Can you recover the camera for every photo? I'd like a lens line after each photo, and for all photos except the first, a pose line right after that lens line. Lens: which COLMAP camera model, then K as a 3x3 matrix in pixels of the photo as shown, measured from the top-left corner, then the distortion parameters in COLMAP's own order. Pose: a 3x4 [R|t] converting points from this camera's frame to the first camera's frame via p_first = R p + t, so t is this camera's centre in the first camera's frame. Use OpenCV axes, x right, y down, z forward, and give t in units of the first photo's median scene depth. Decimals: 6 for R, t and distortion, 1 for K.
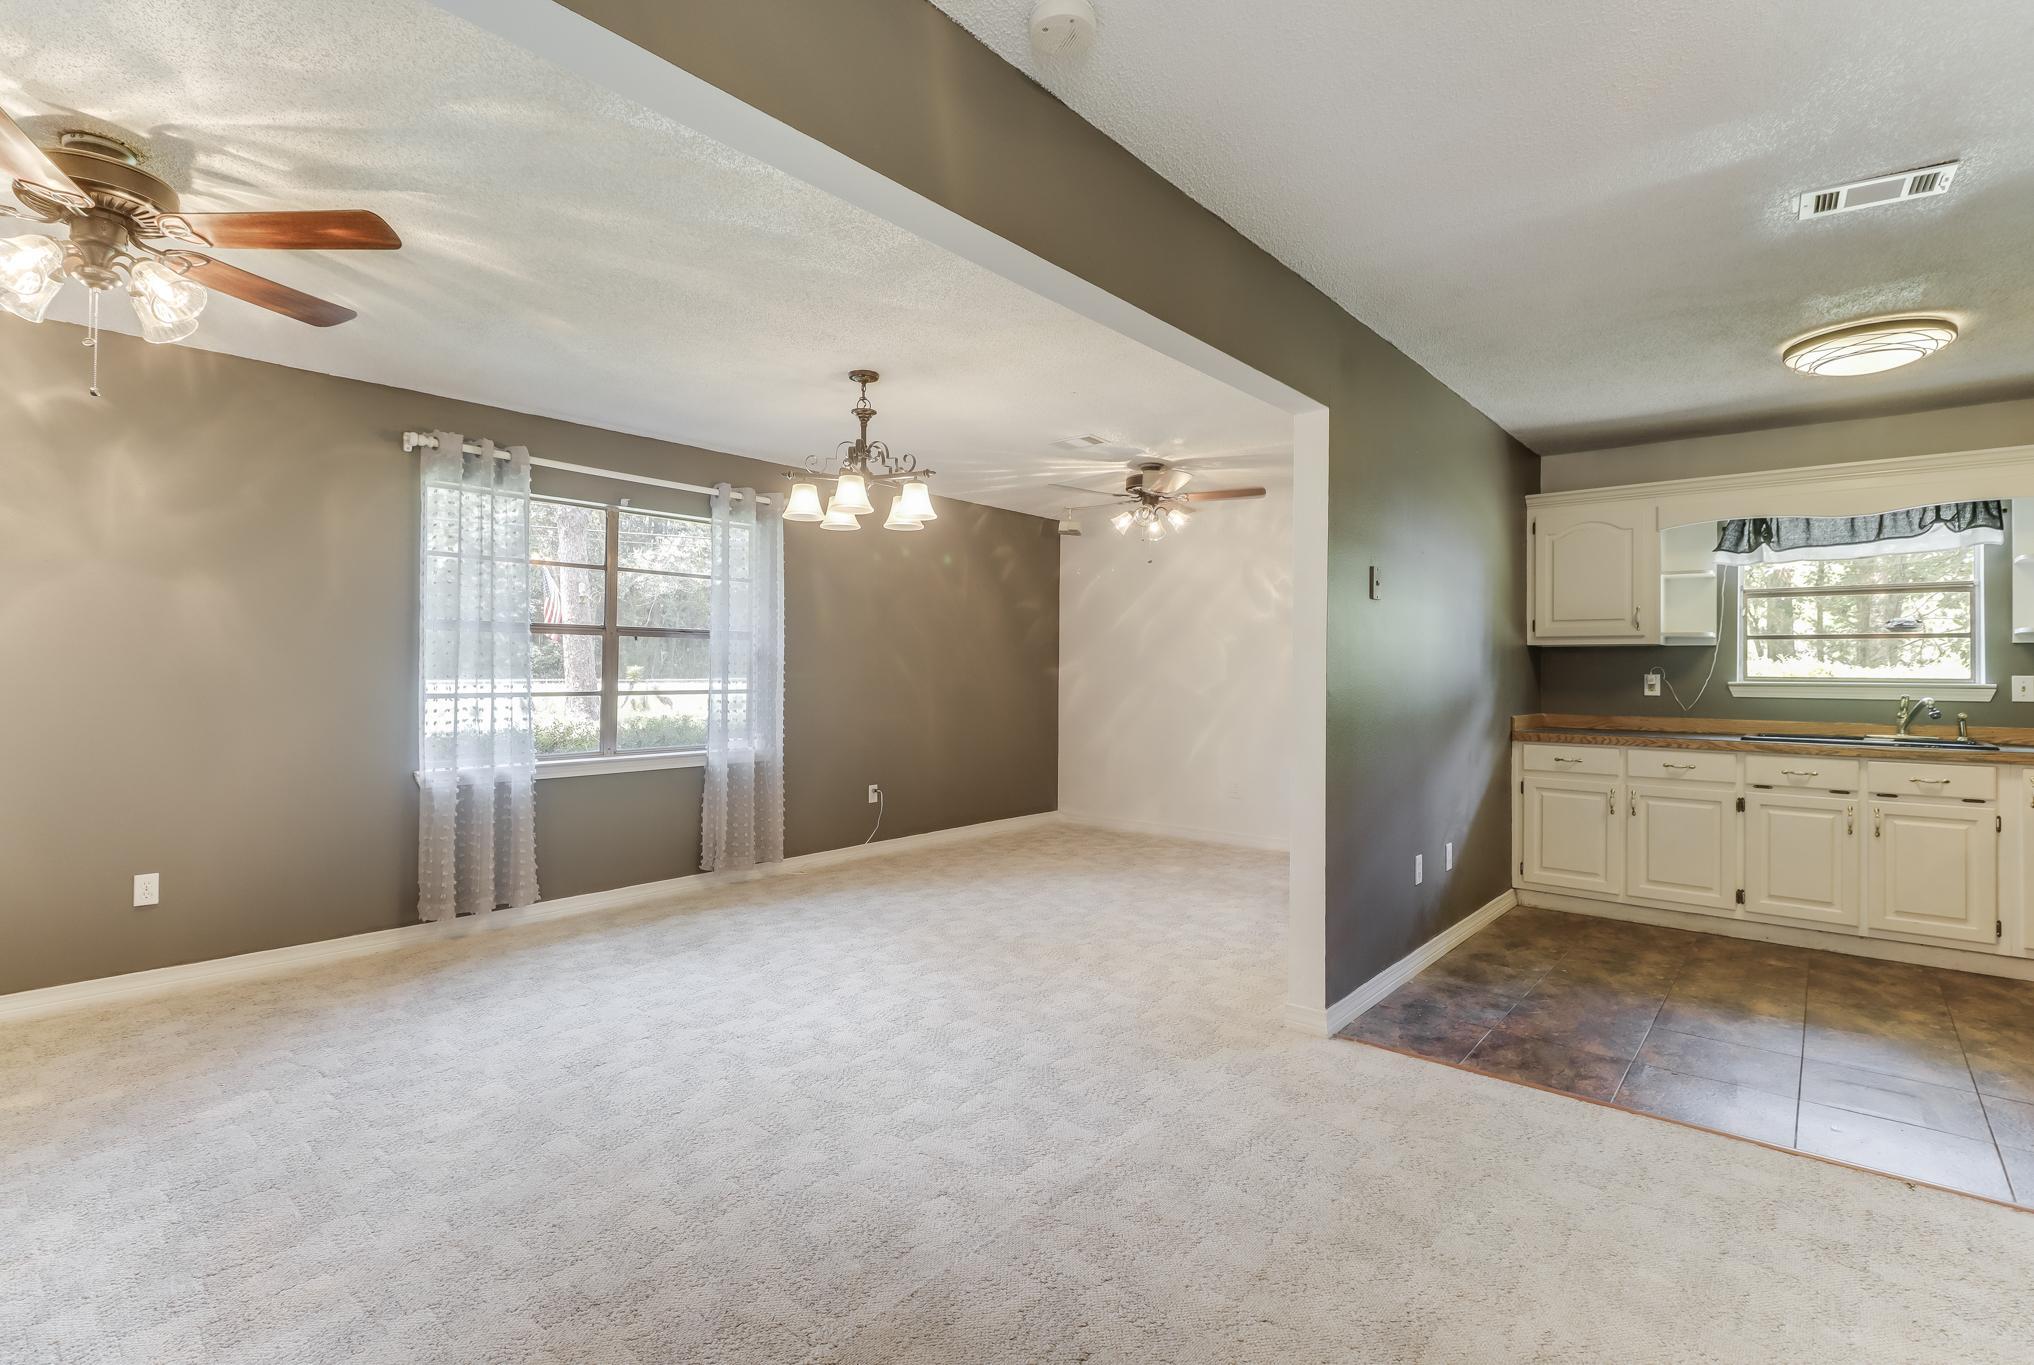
lens RADIAL K [[962.6, 0, 1017.0], [0, 962.6, 682.5], [0, 0, 1]] dist [-0.002937, -0.000392]
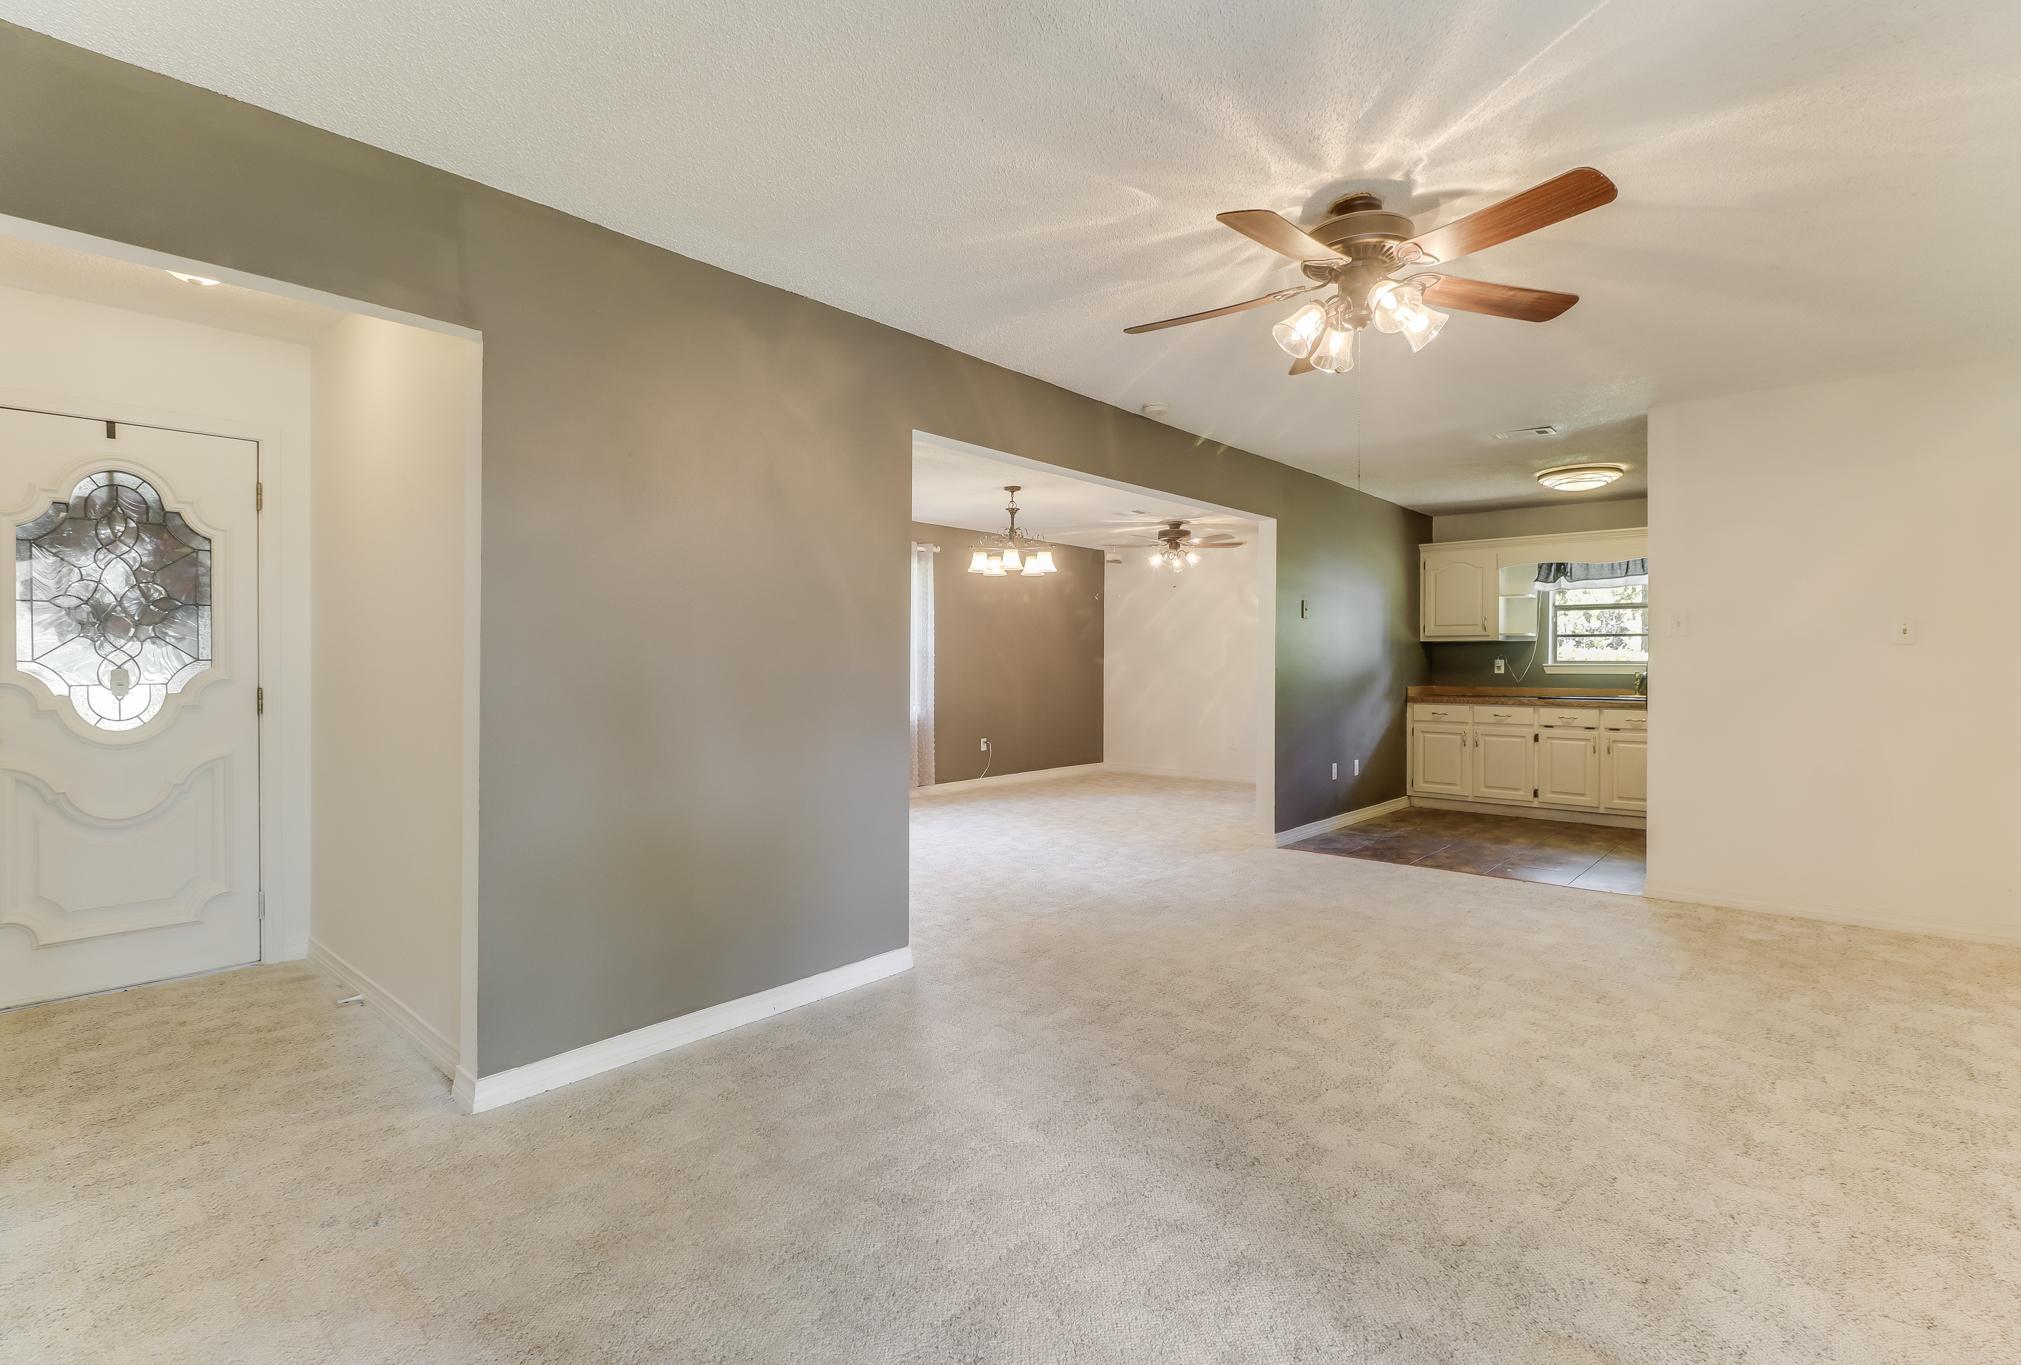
lens RADIAL K [[943.3, 0, 1010.5], [0, 943.3, 682.5], [0, 0, 1]] dist [0.002061, 0.000139]
pose [[0.999860, -0.004287, -0.016181, -0.117145], [0.004411, 0.999961, 0.007644, 0.014311], [0.016148, -0.007714, 0.999840, -0.594283]]
